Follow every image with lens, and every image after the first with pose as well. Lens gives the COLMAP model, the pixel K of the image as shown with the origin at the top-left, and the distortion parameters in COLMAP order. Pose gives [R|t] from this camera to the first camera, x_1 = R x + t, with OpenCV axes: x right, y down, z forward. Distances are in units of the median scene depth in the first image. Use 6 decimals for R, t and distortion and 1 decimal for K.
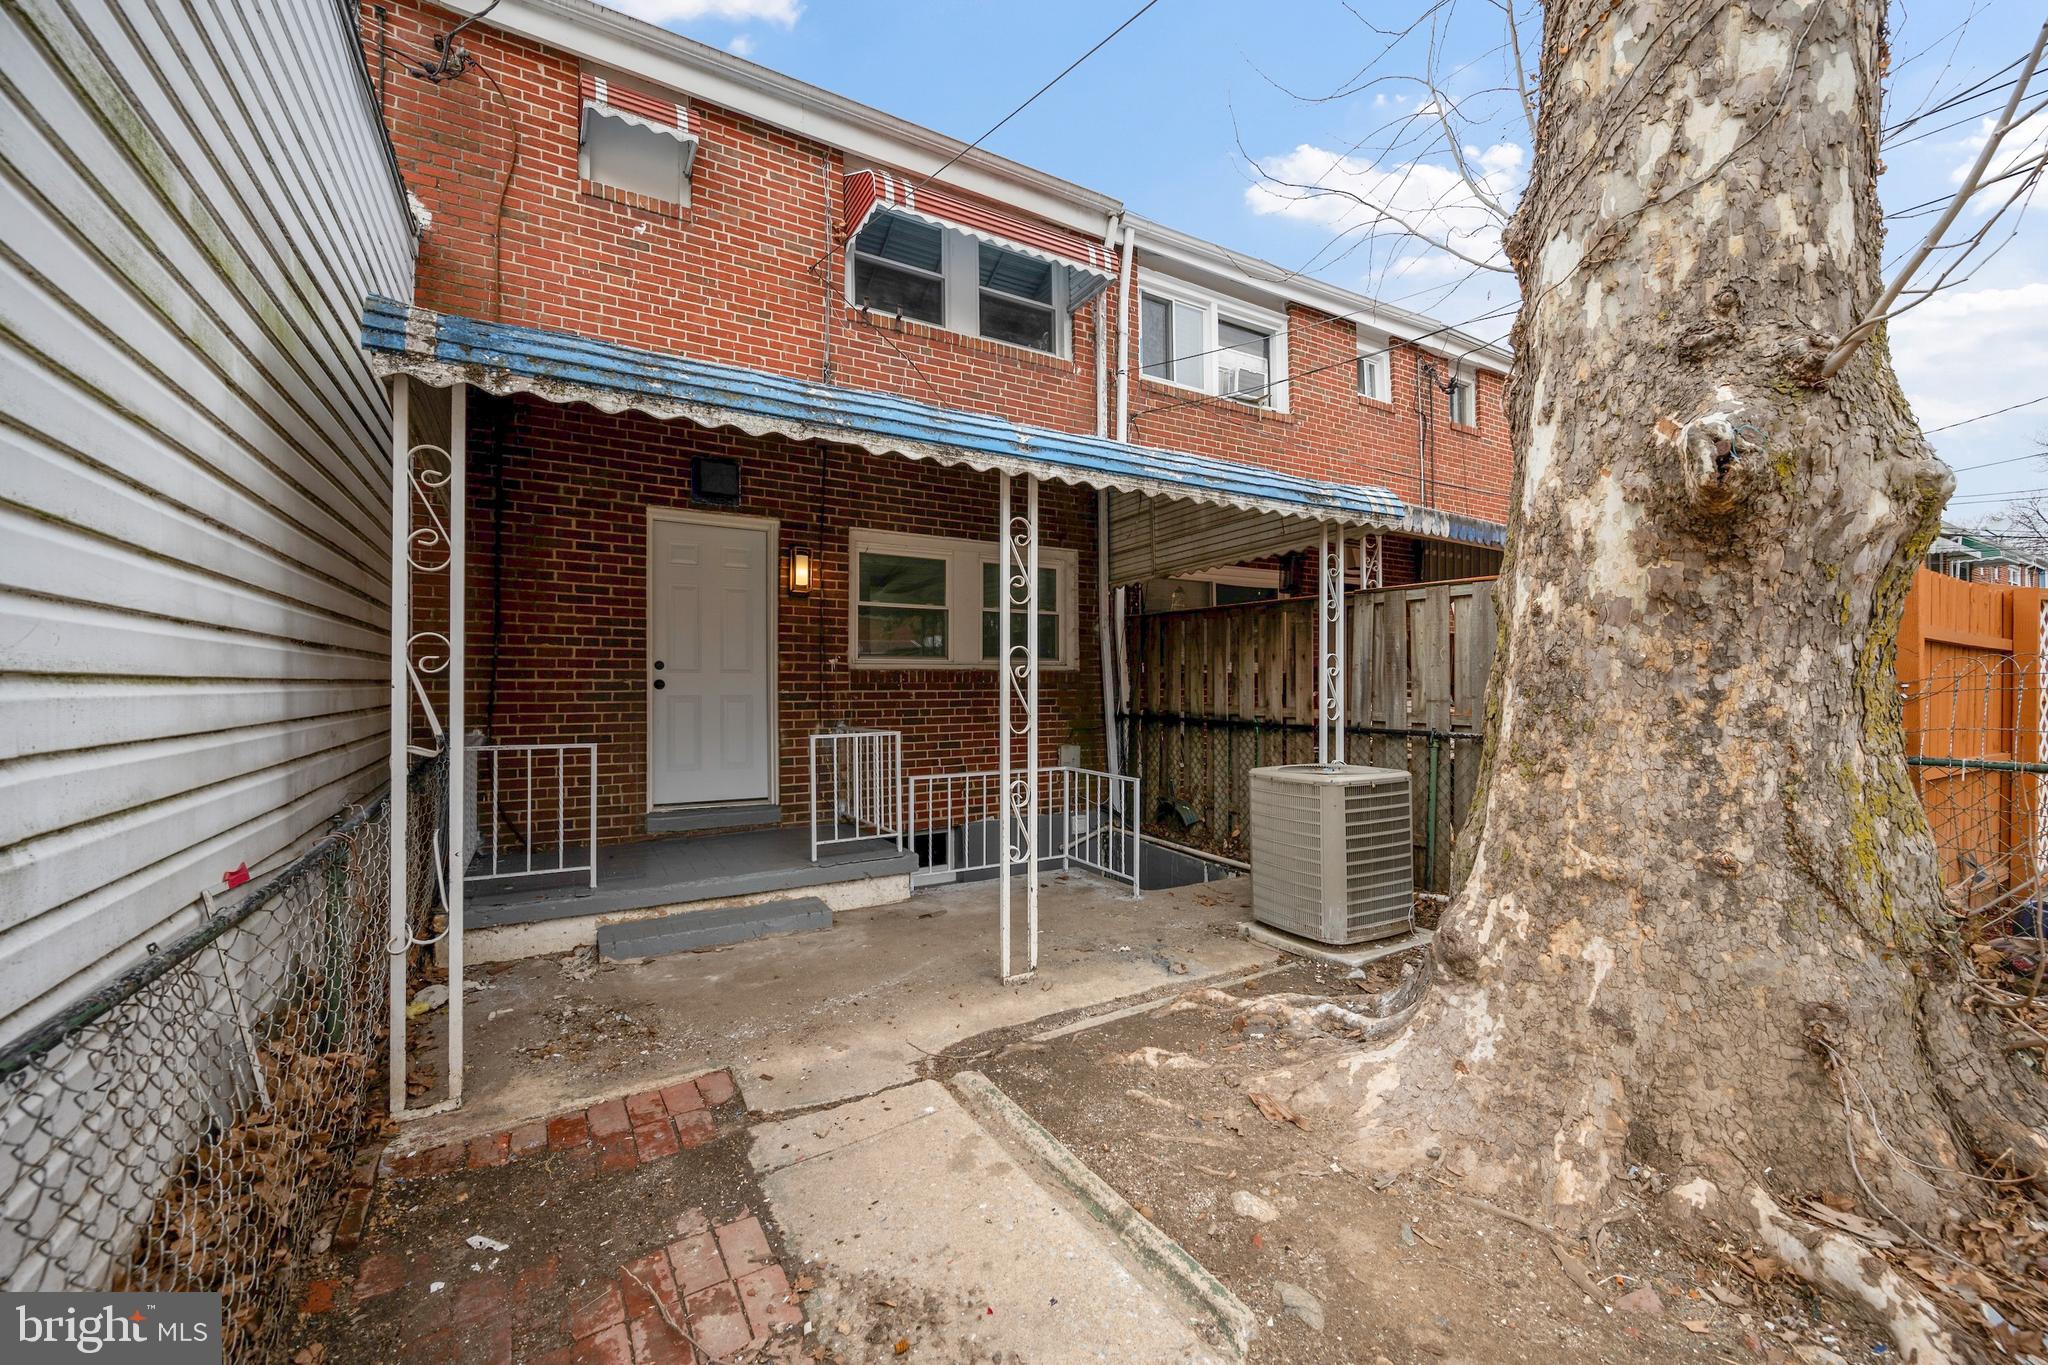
lens RADIAL K [[804.8, 0, 1021.3], [0, 804.8, 678.5], [0, 0, 1]] dist [0.000149, -0.000096]
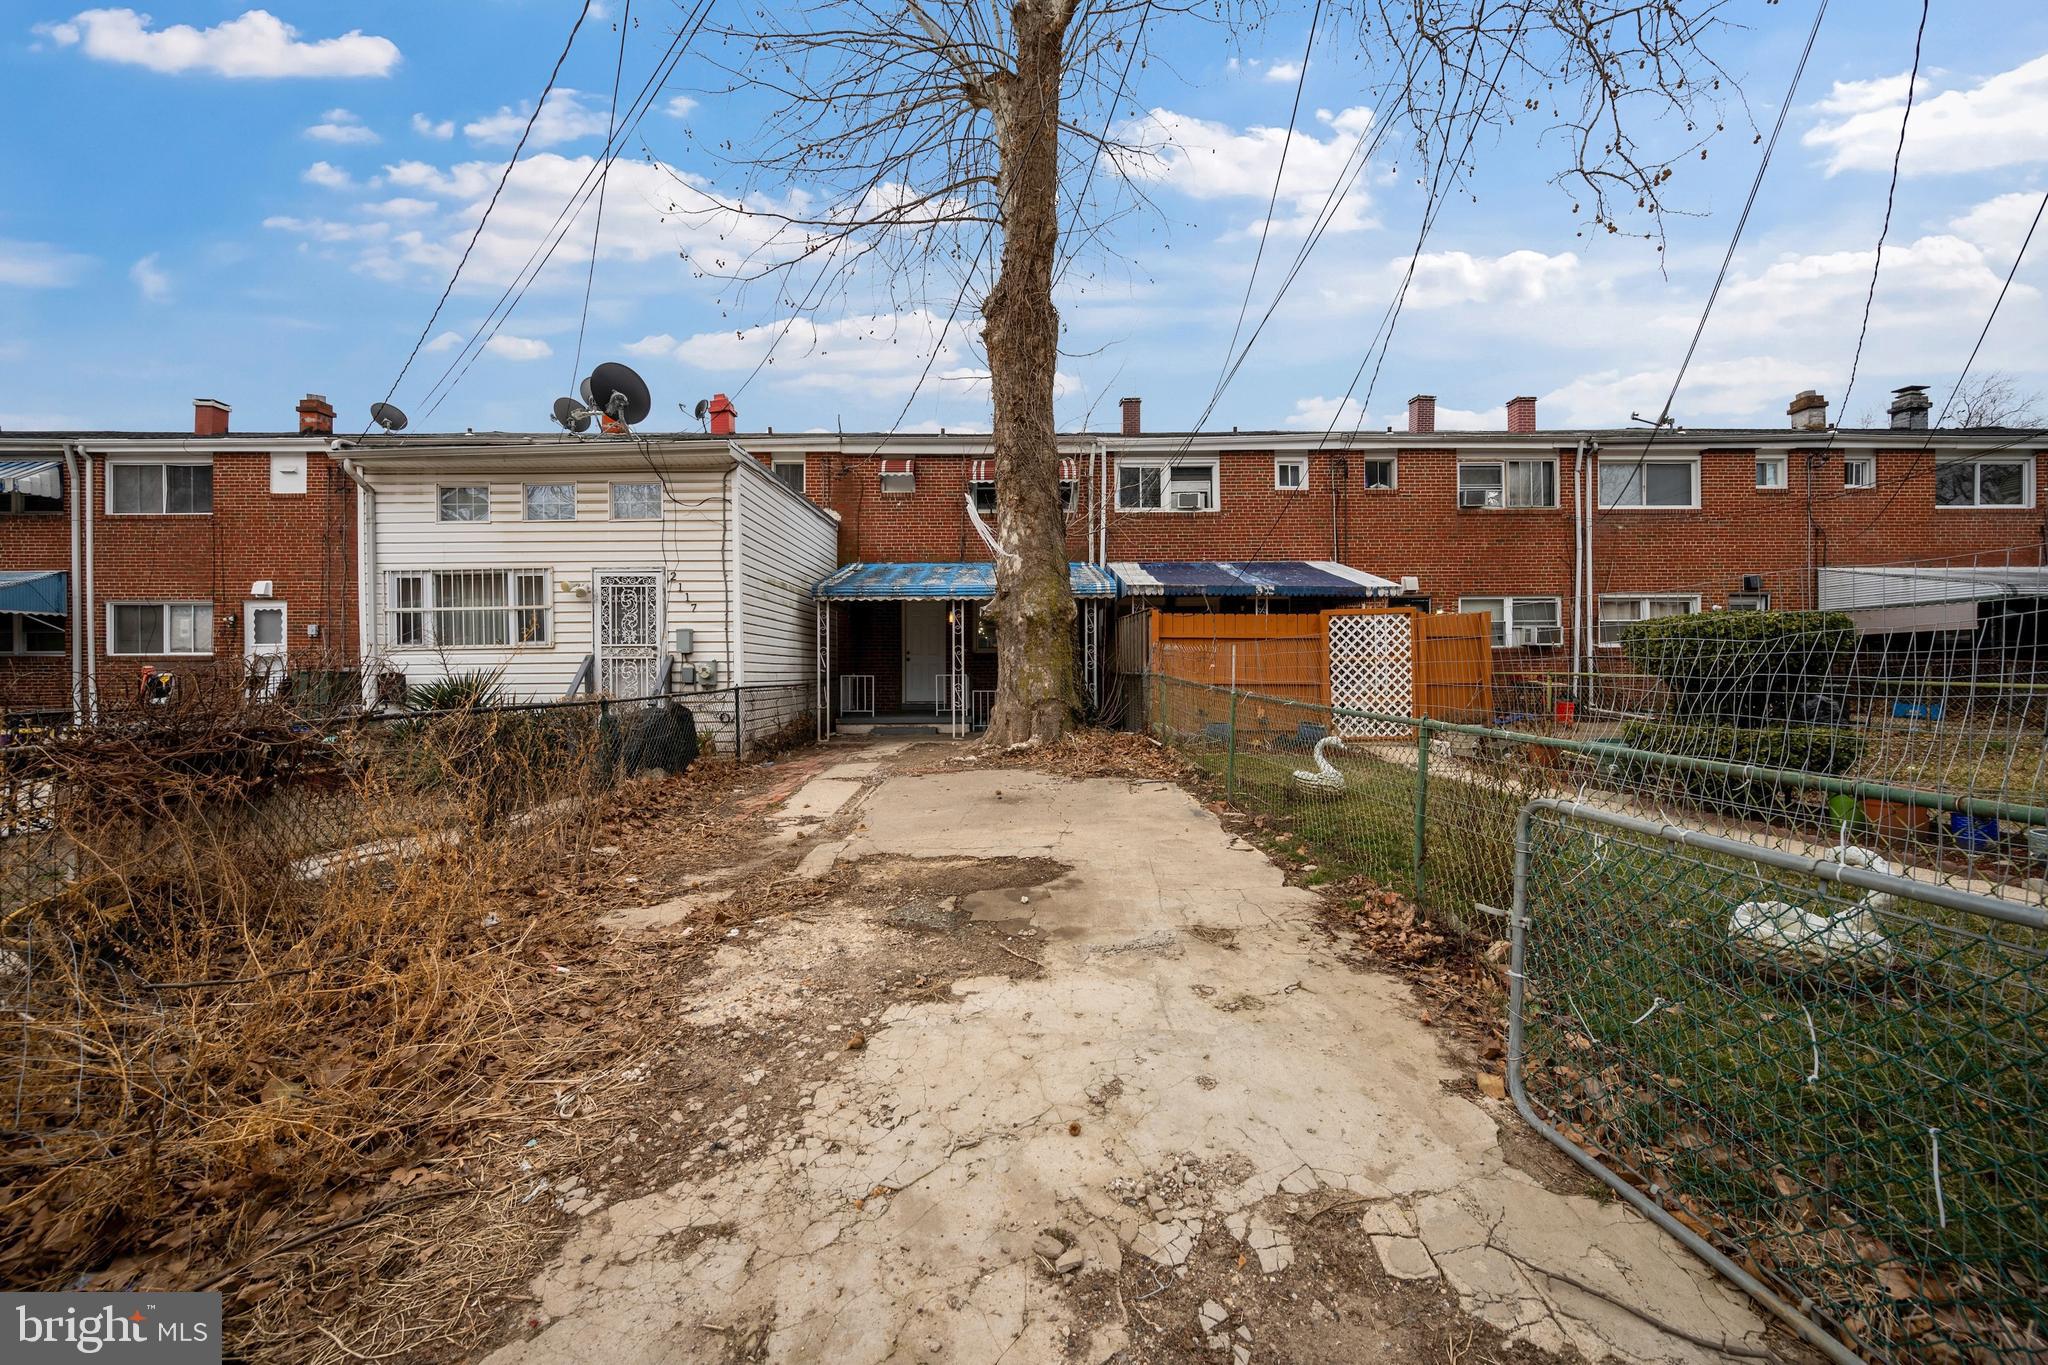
lens RADIAL K [[804.8, 0, 1021.3], [0, 804.8, 678.5], [0, 0, 1]] dist [0.000149, -0.000096]
pose [[0.868183, -0.006713, -0.496200, 1.621447], [0.013799, 0.999848, 0.010616, 0.058871], [0.496053, -0.016064, 0.868144, -1.583648]]
